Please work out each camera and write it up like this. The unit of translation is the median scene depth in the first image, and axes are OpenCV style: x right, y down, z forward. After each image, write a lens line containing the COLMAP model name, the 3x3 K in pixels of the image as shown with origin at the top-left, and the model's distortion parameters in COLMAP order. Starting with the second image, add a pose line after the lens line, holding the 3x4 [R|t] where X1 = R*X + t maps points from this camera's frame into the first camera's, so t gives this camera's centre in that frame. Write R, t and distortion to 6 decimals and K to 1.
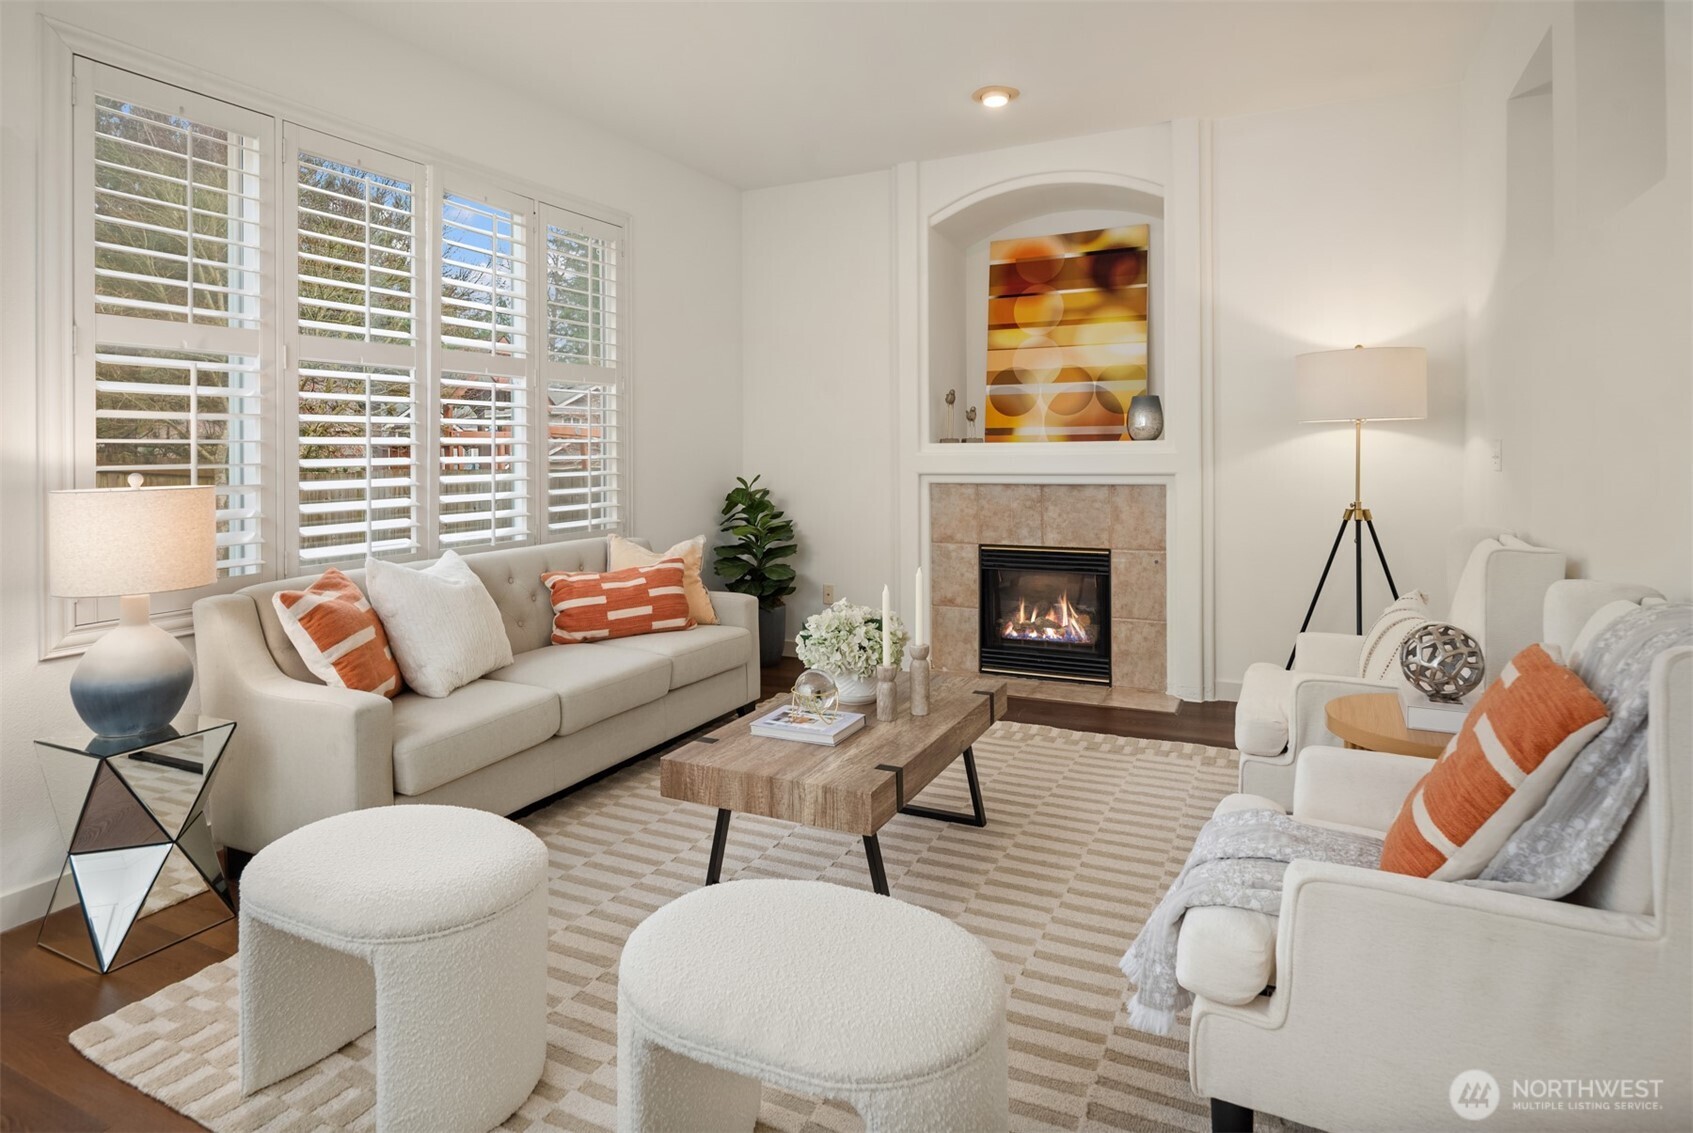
lens RADIAL K [[945.4, 0, 847.2], [0, 945.4, 459.3], [0, 0, 1]] dist [-0.004981, -0.000740]
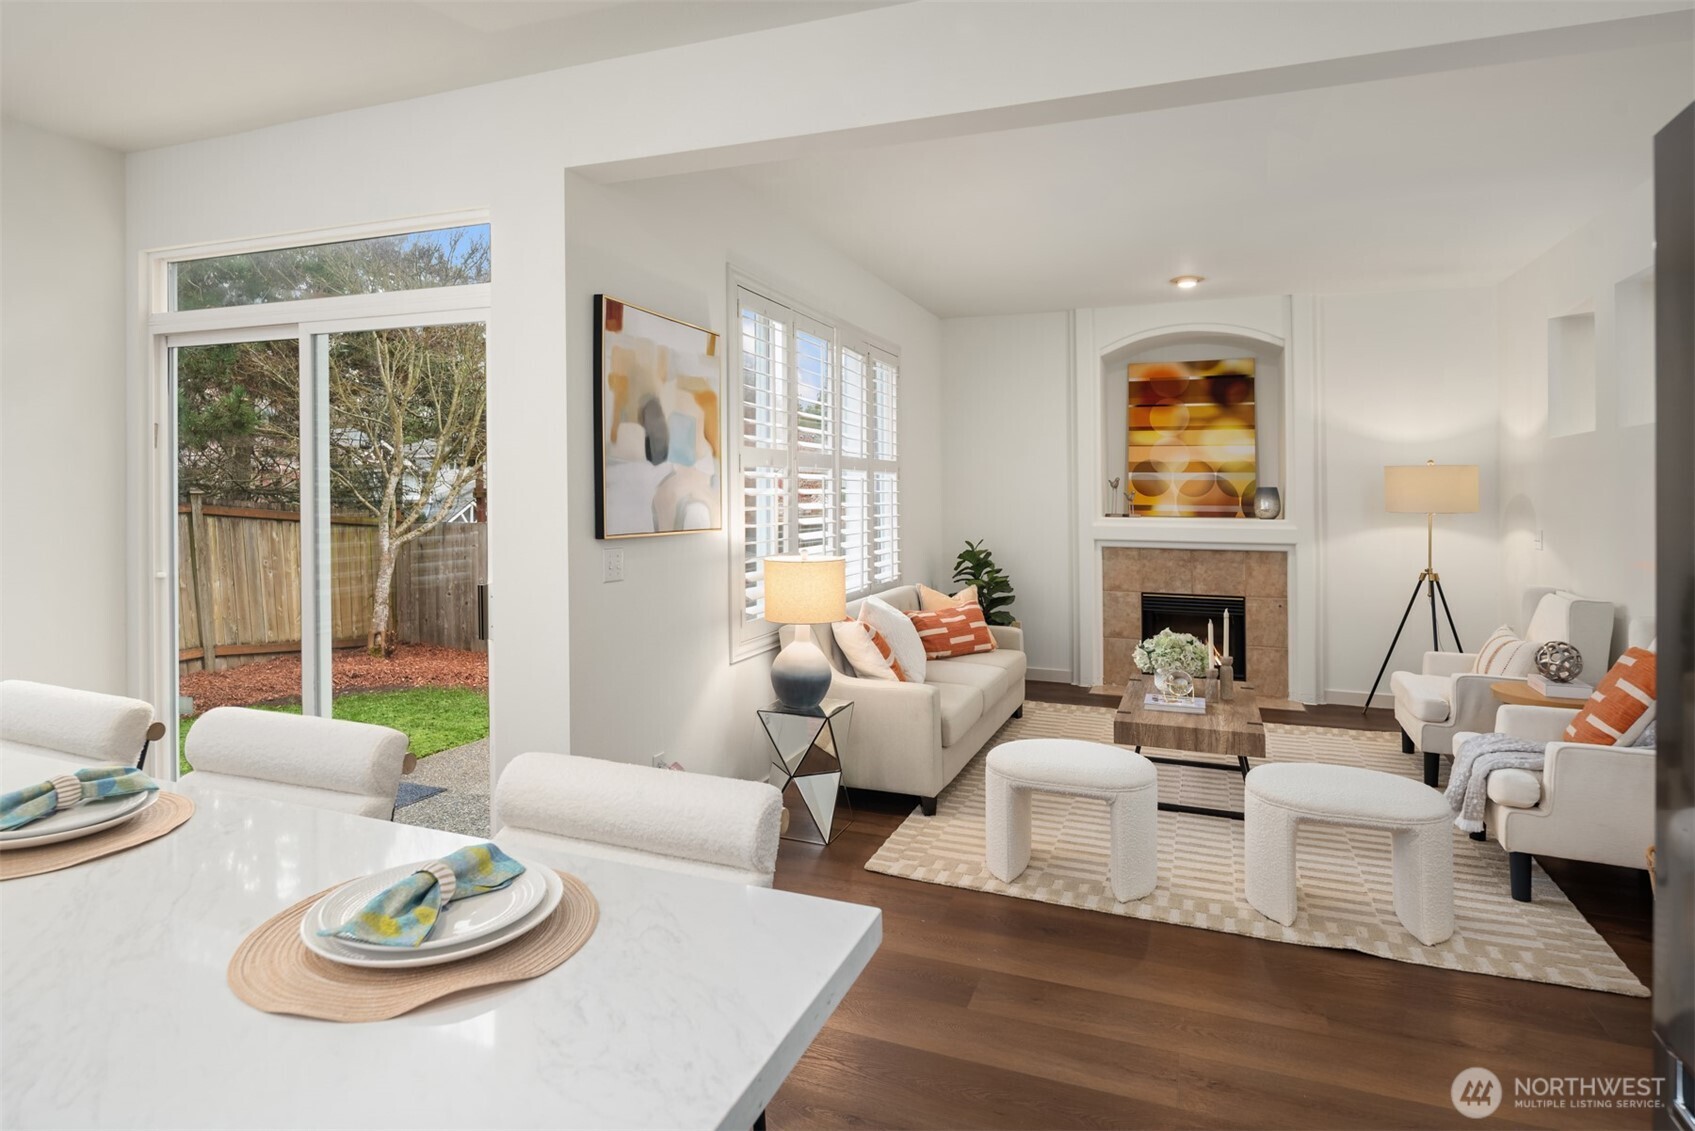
lens RADIAL K [[930.5, 0, 847.1], [0, 930.5, 484.9], [0, 0, 1]] dist [0.000000, -0.001365]
pose [[0.996616, 0.016442, 0.080538, -0.396461], [-0.014948, 0.999705, -0.019119, -0.033349], [-0.080828, 0.017850, 0.996568, -0.308485]]
